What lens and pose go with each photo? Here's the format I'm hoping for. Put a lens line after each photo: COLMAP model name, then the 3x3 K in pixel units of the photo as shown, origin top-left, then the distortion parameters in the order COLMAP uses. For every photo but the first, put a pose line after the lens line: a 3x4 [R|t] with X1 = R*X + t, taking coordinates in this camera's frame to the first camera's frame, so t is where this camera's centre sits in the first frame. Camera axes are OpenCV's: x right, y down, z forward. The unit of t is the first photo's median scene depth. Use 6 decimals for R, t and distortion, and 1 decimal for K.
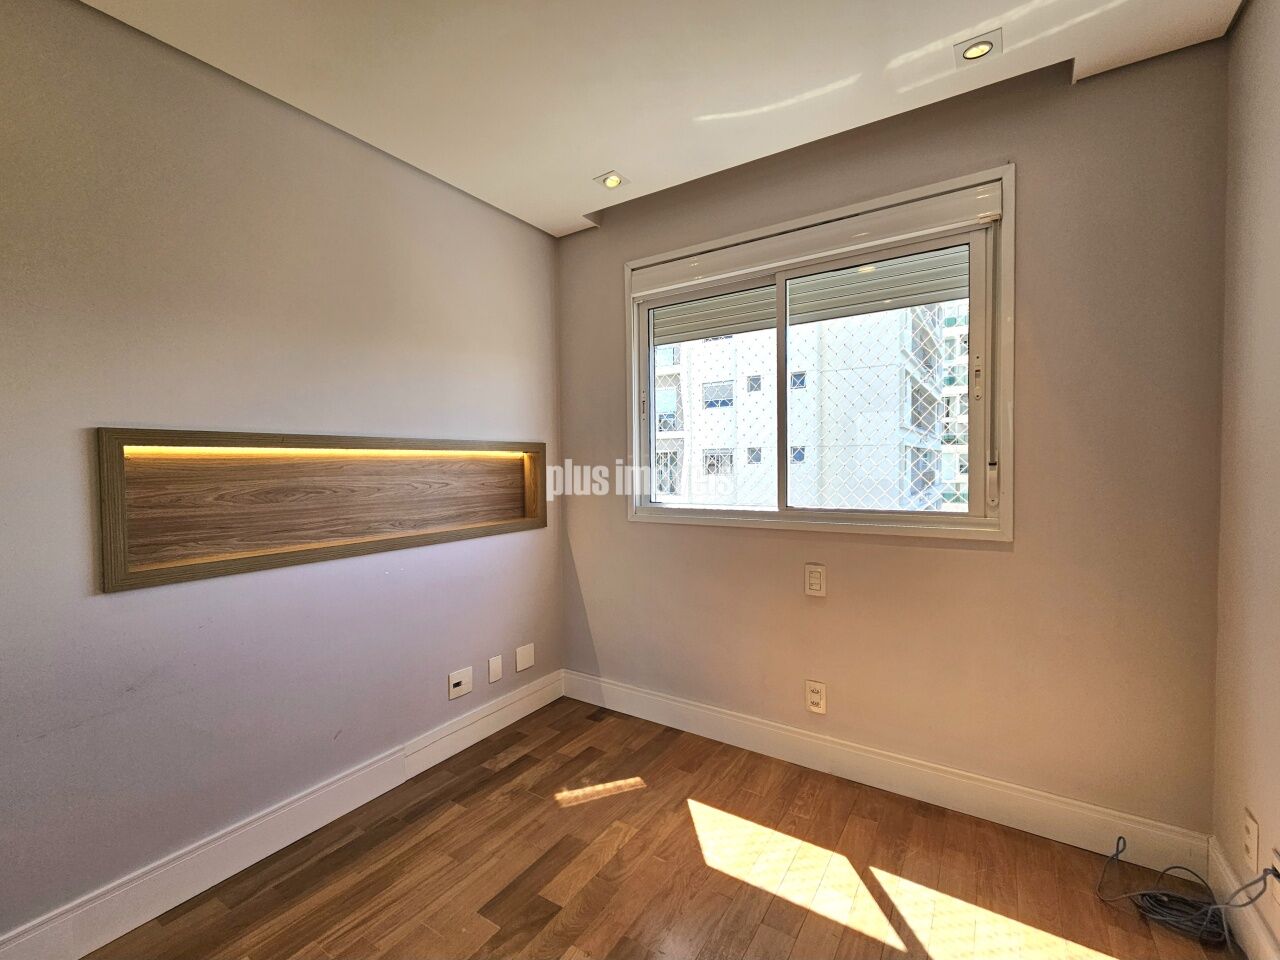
lens RADIAL K [[532.6, 0, 643.2], [0, 532.6, 474.4], [0, 0, 1]] dist [0.001682, -0.000271]
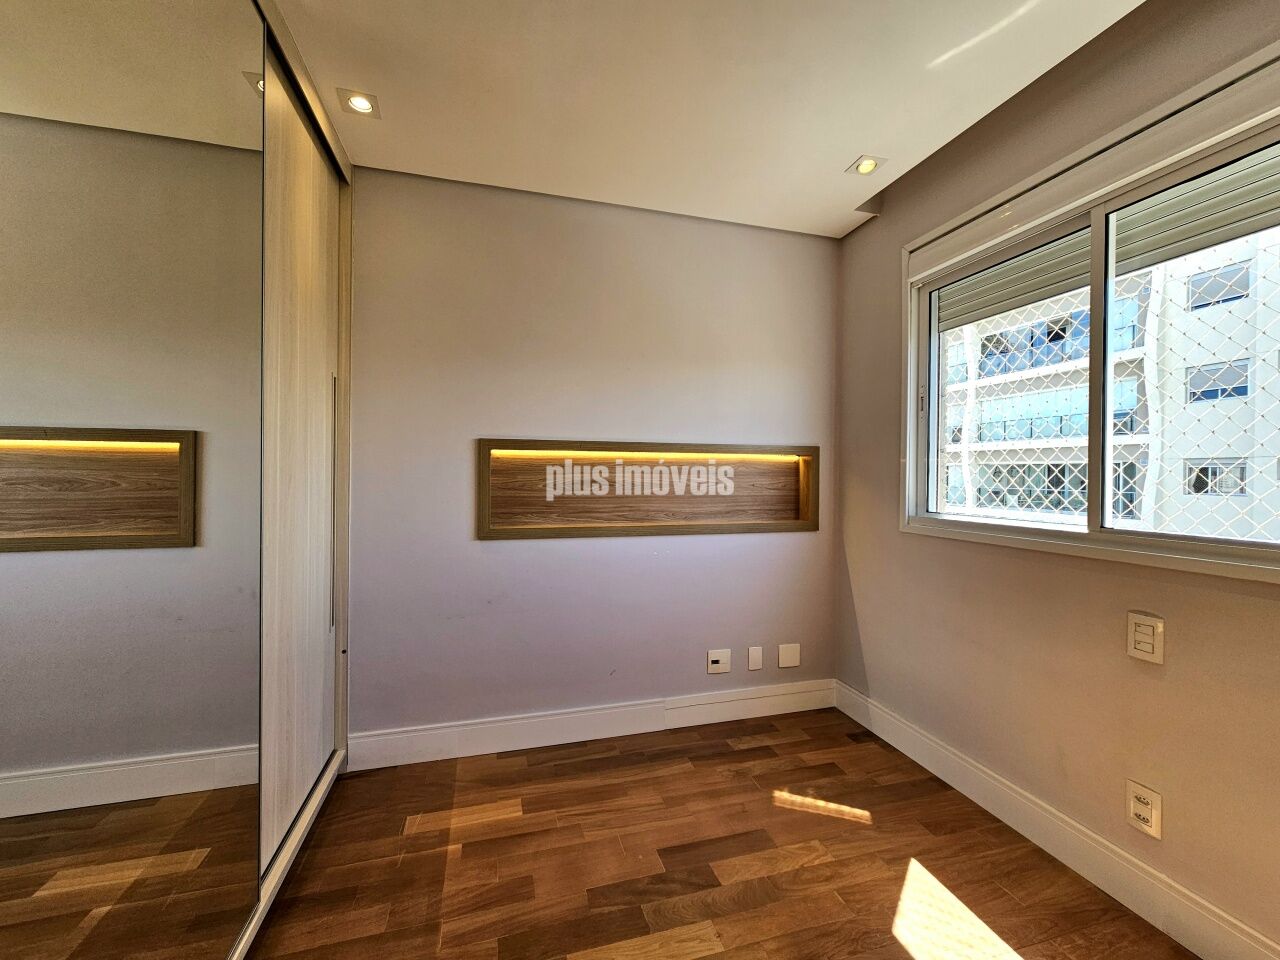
lens RADIAL K [[532.6, 0, 696.7], [0, 532.6, 475.9], [0, 0, 1]] dist [0.001682, -0.000271]
pose [[0.769550, 0.015880, -0.638389, 0.322487], [-0.028588, 0.999545, -0.009598, 0.014226], [0.637946, 0.025636, 0.769654, 0.098966]]
